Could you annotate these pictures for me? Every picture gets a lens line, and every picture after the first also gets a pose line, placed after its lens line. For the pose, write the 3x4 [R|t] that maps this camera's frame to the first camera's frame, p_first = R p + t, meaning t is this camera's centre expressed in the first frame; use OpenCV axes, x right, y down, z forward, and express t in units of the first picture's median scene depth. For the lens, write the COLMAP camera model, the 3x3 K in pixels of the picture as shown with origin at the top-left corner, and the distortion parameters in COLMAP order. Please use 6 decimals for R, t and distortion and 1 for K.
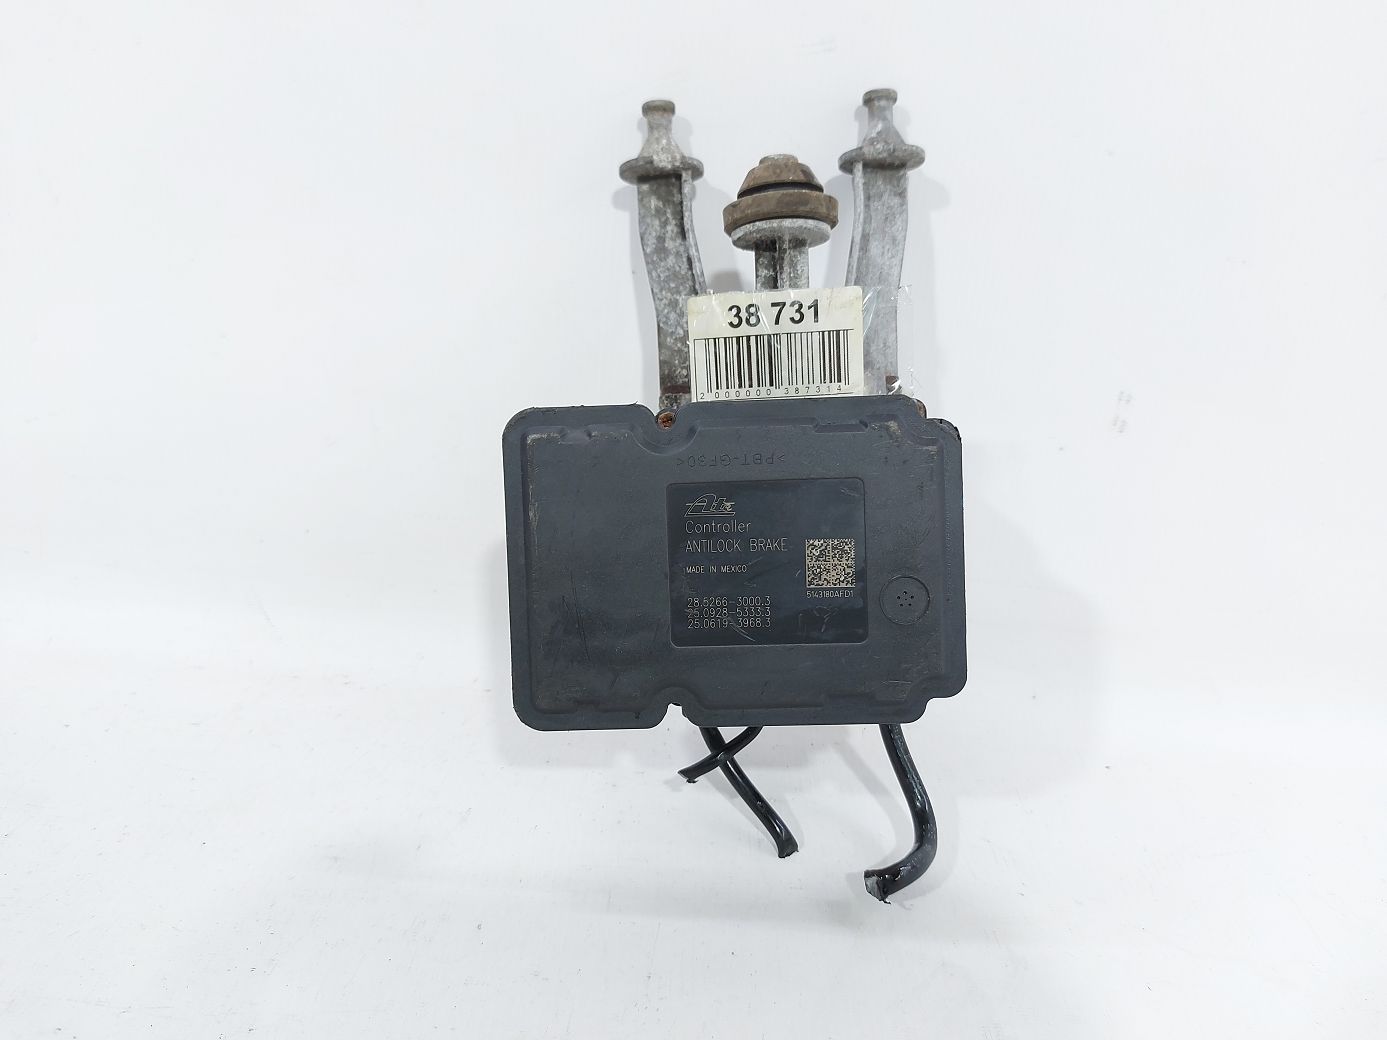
lens RADIAL K [[977.8, 0, 692.7], [0, 977.8, 519.1], [0, 0, 1]] dist [-0.005380, -0.014353]
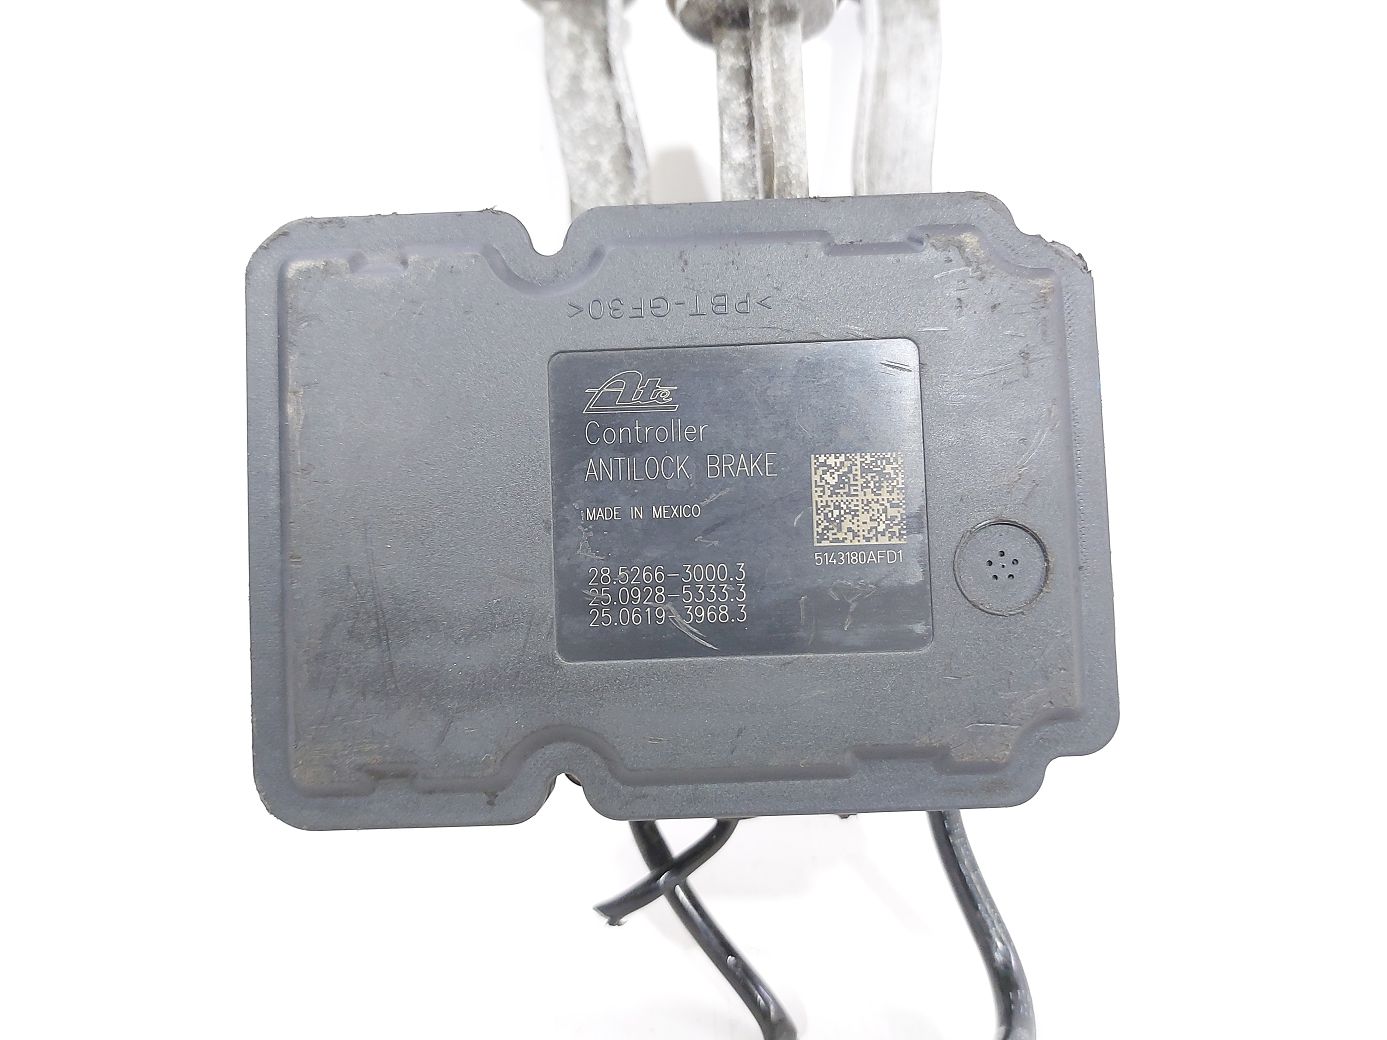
lens RADIAL K [[977.8, 0, 699.8], [0, 977.8, 532.1], [0, 0, 1]] dist [-0.005380, -0.014353]
pose [[0.999405, -0.002511, 0.034413, 0.036413], [0.005975, 0.994876, -0.100930, 0.114230], [-0.033983, 0.101076, 0.994298, 0.473897]]
